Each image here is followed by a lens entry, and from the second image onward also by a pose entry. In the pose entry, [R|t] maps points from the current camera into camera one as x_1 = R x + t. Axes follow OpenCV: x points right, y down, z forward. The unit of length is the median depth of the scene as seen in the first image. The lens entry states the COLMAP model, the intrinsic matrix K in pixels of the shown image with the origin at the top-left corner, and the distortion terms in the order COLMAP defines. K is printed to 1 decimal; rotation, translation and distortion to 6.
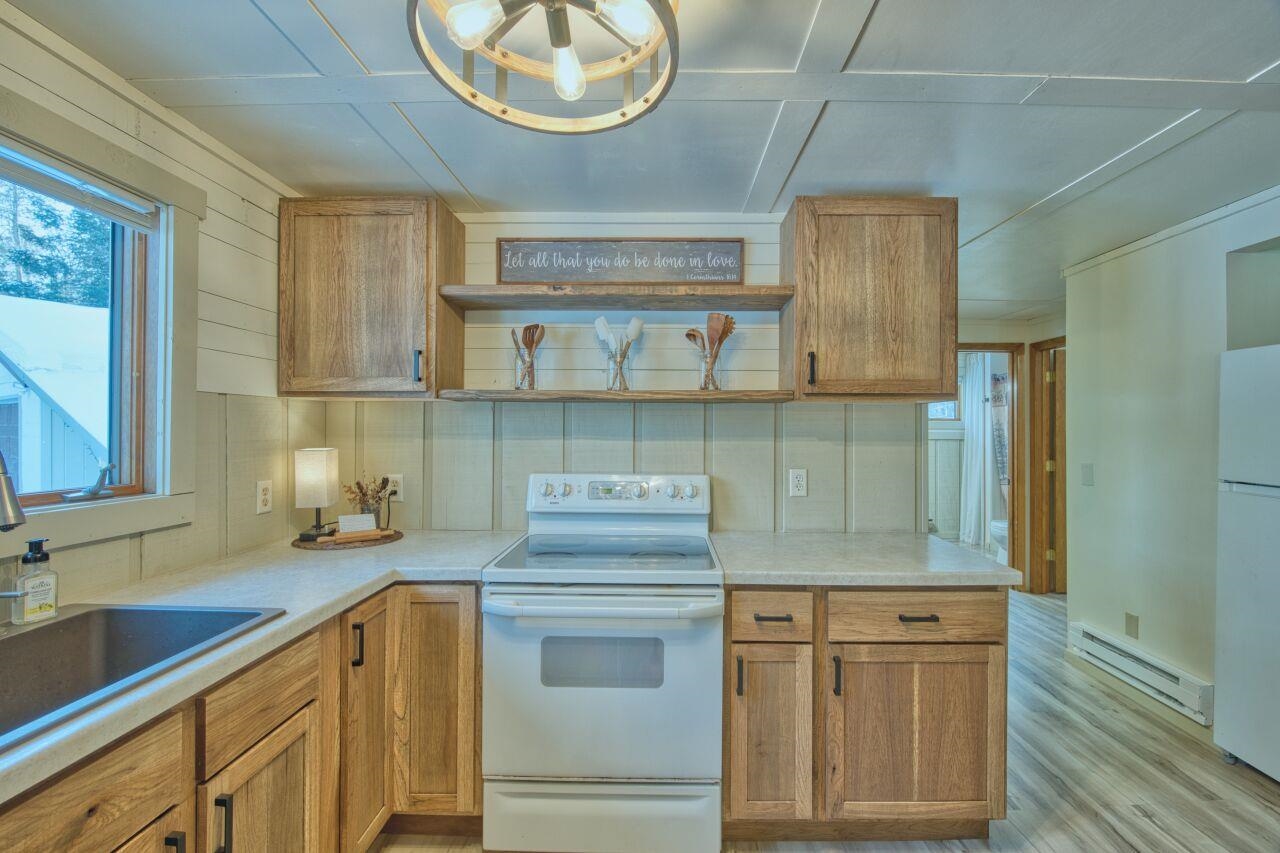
lens RADIAL K [[527.2, 0, 646.9], [0, 527.2, 425.0], [0, 0, 1]] dist [-0.023133, -0.000013]
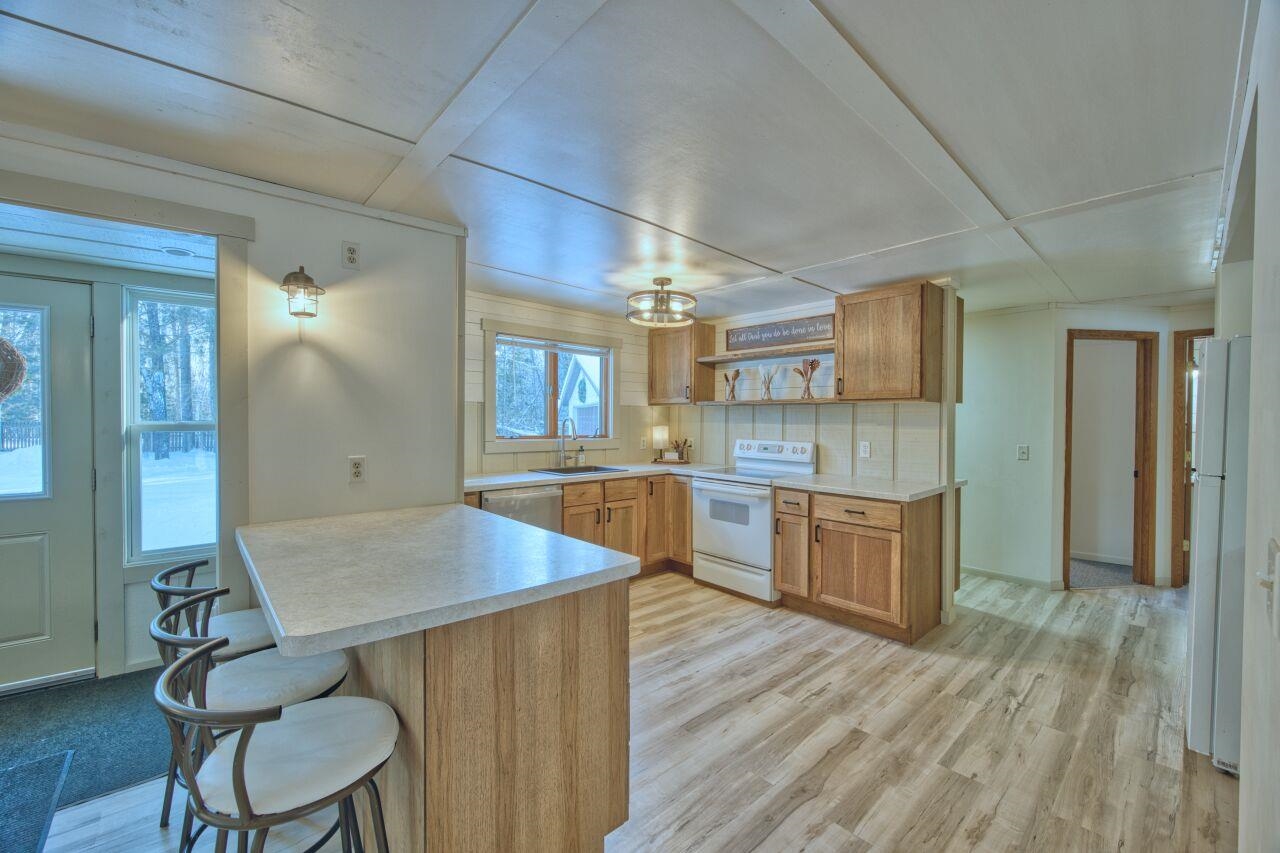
lens RADIAL K [[509.7, 0, 638.8], [0, 509.7, 425.9], [0, 0, 1]] dist [-0.022992, -0.000189]
pose [[0.676266, 0.010659, -0.736581, 1.186308], [0.004978, 0.999806, 0.019038, -0.003121], [0.736641, -0.016542, 0.676082, -0.797608]]
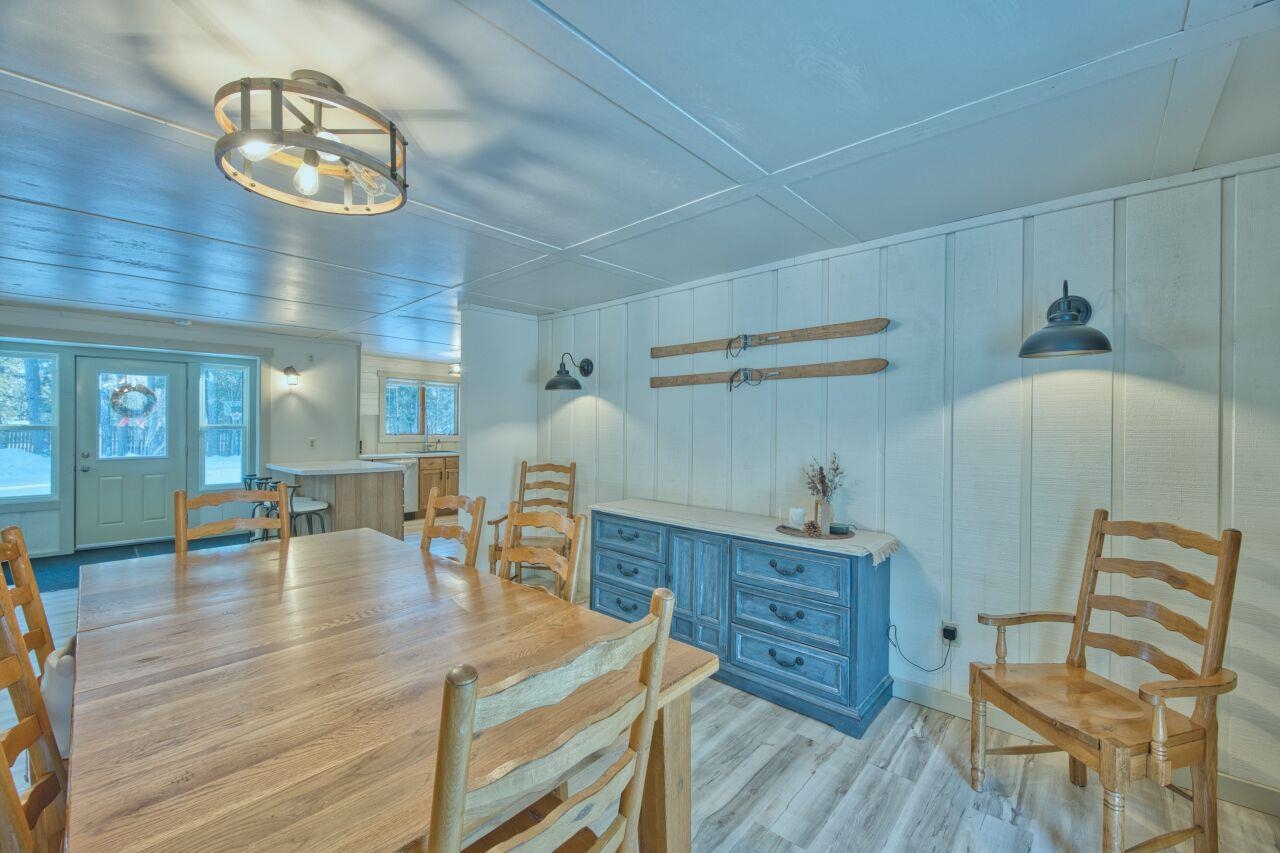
lens RADIAL K [[505.6, 0, 646.6], [0, 505.6, 426.6], [0, 0, 1]] dist [-0.034361, 0.000145]
pose [[0.759160, 0.002283, -0.650900, 3.207096], [0.004561, 0.999951, 0.008827, -0.000122], [0.650888, -0.009670, 0.759112, -1.409721]]
